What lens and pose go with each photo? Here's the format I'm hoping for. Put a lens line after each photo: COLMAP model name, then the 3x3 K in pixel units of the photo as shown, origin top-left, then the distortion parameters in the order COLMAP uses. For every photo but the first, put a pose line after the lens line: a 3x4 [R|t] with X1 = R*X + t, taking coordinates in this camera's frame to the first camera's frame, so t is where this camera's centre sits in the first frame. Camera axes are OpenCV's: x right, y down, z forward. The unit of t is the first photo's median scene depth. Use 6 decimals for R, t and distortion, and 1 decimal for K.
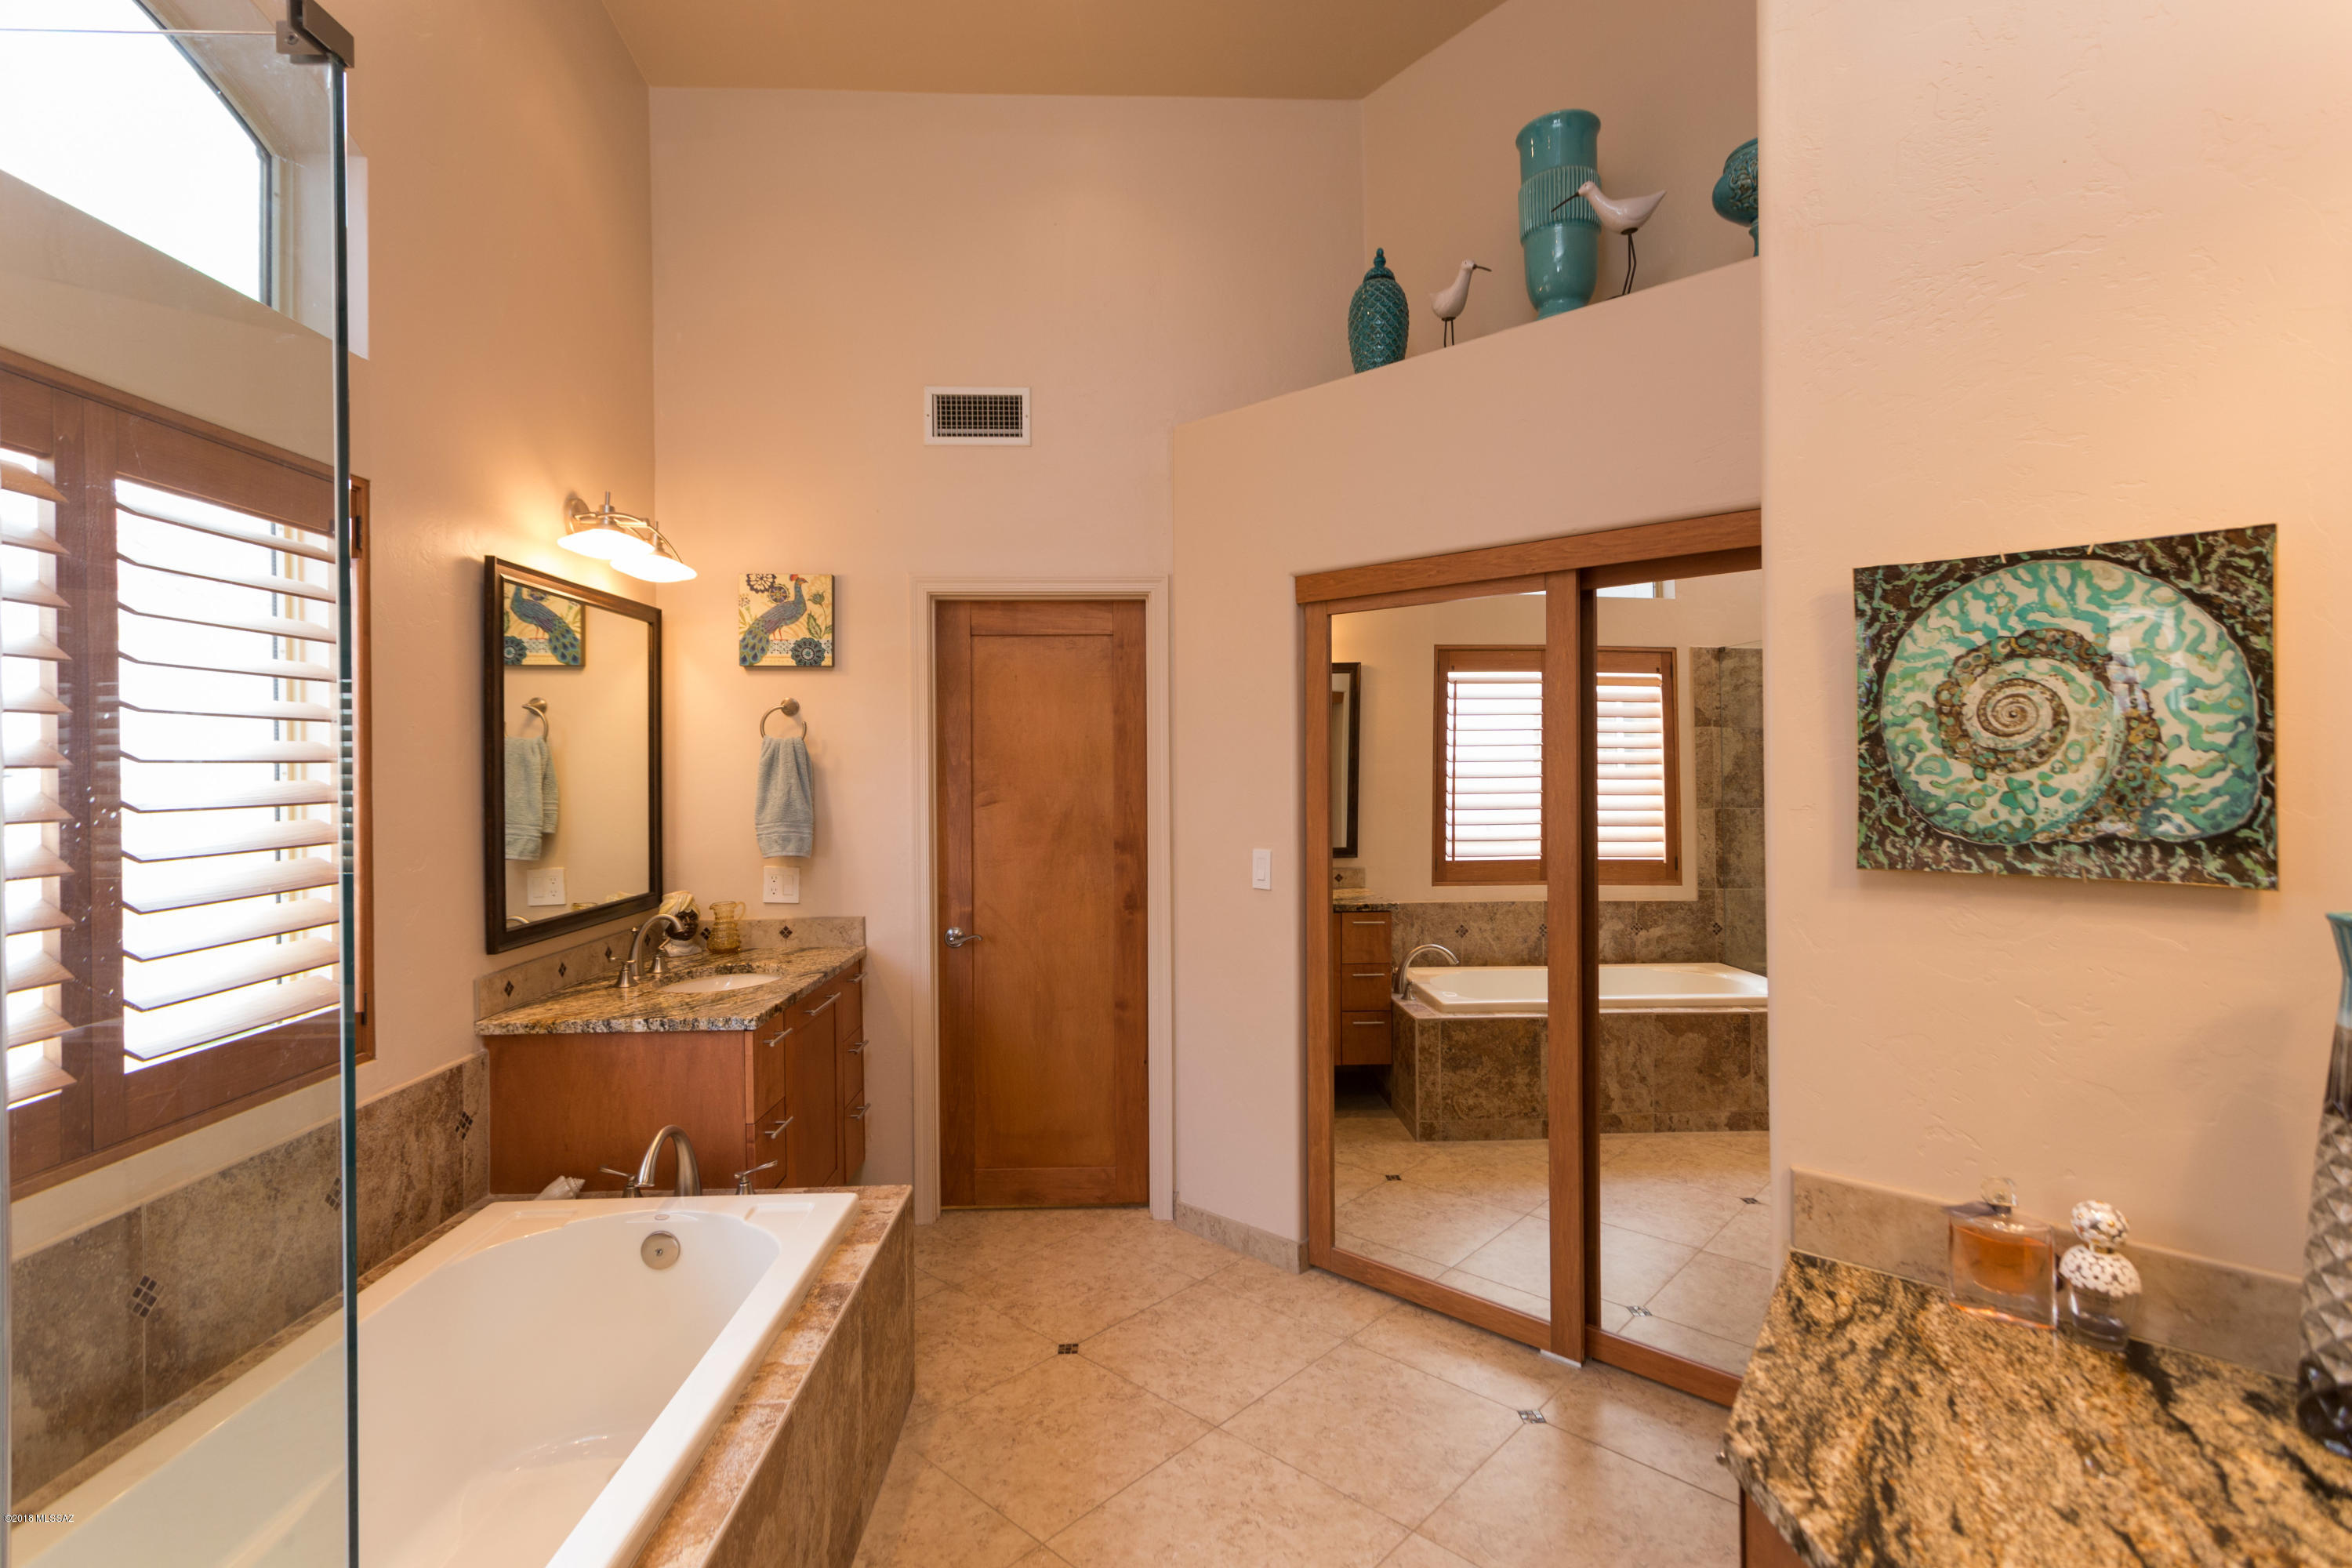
lens RADIAL K [[1101.5, 0, 1186.1], [0, 1101.5, 768.4], [0, 0, 1]] dist [0.001963, 0.001368]
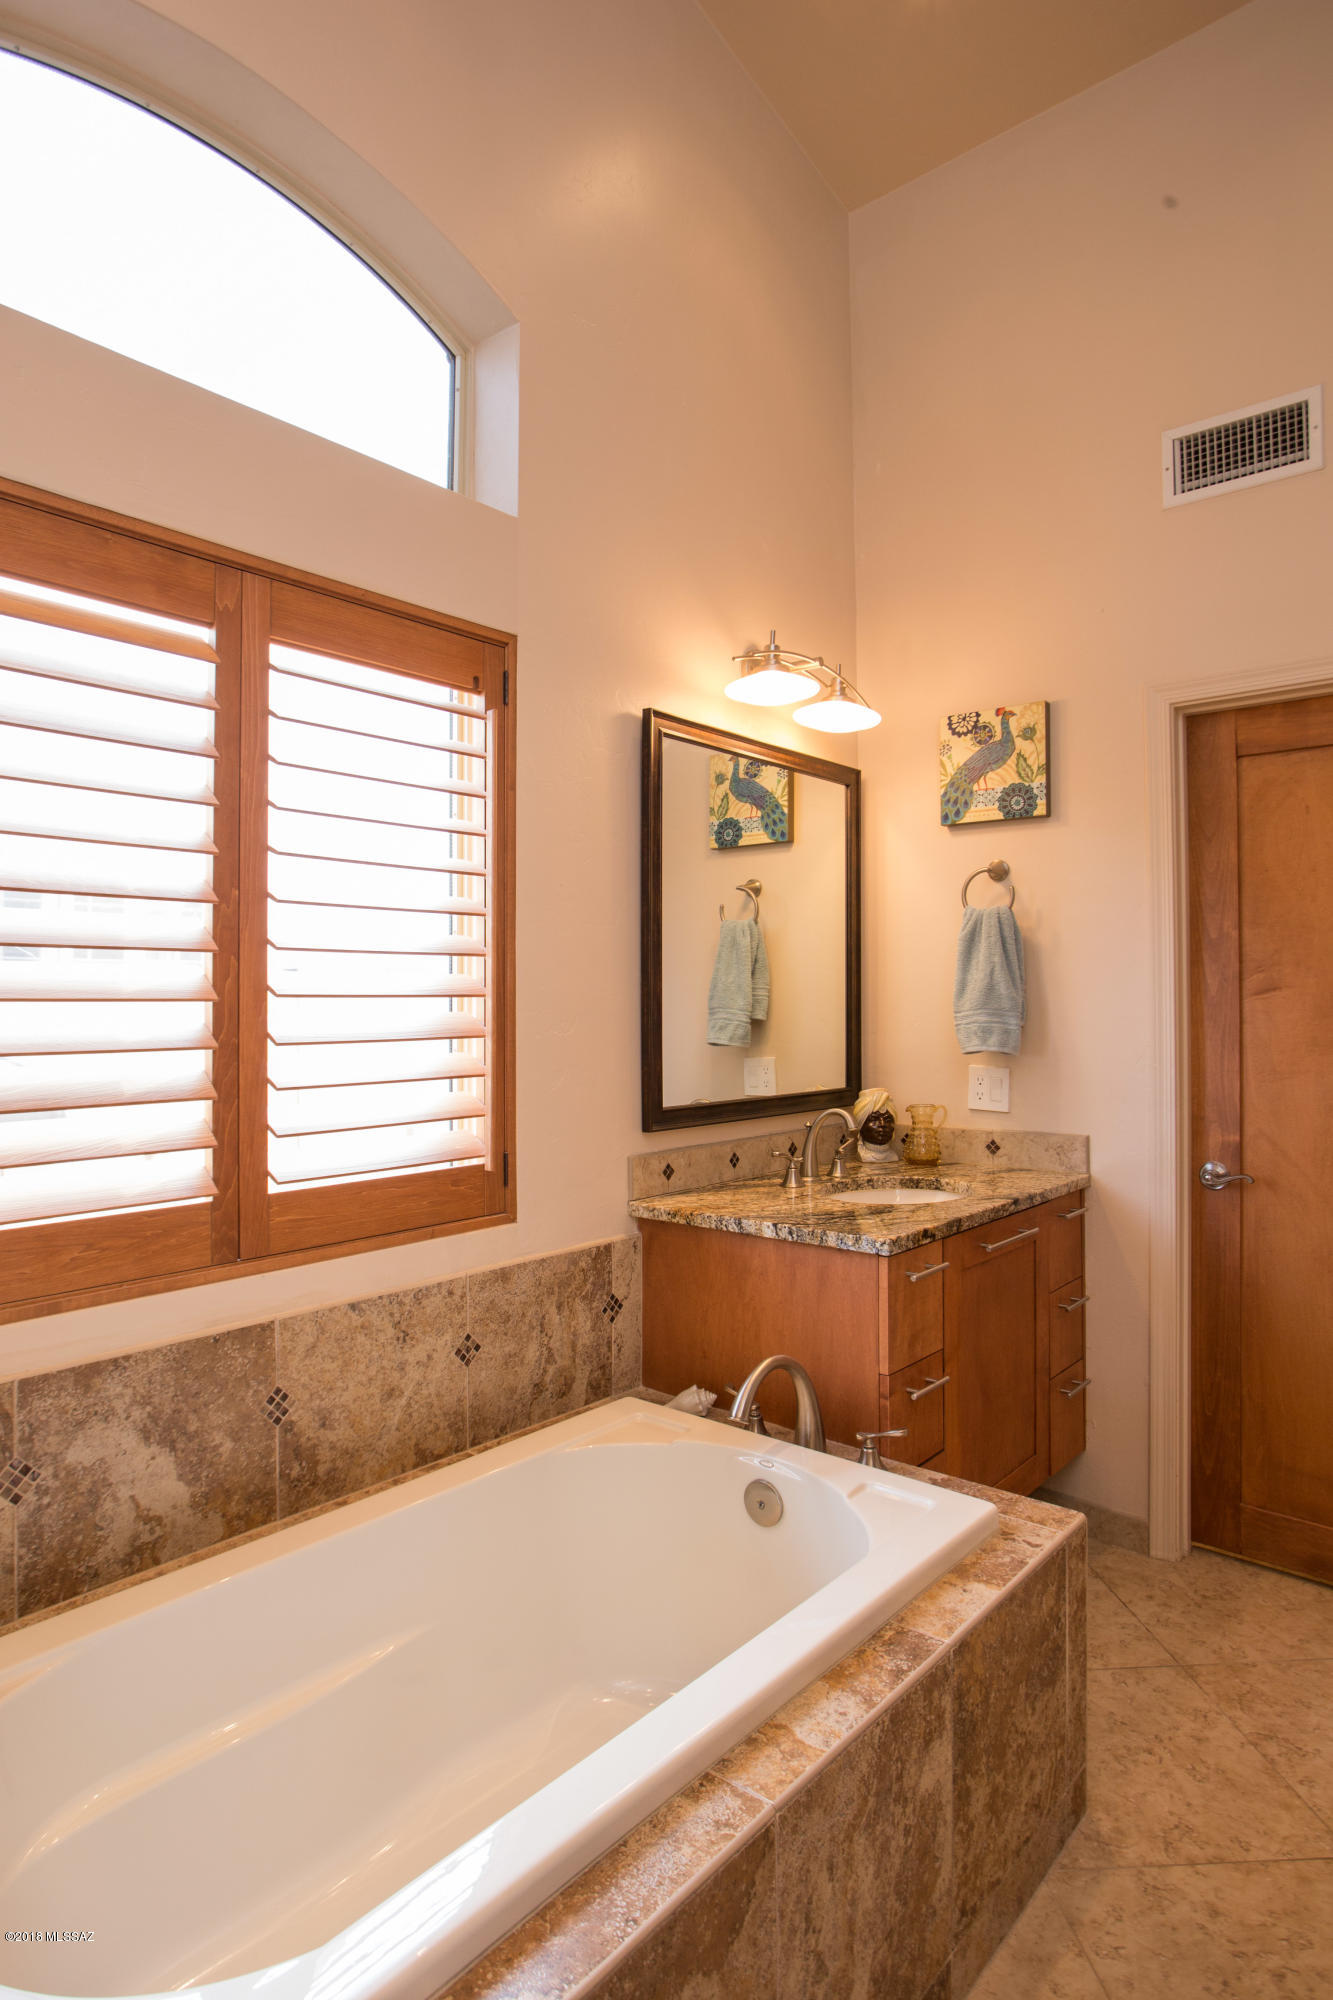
lens RADIAL K [[1131.8, 0, 657.3], [0, 1131.8, 978.8], [0, 0, 1]] dist [-0.077508, 0.050525]
pose [[0.725615, -0.009604, -0.688034, 0.039036], [-0.005570, 0.999788, -0.019830, 0.058479], [0.688078, 0.018221, 0.725408, 0.312272]]
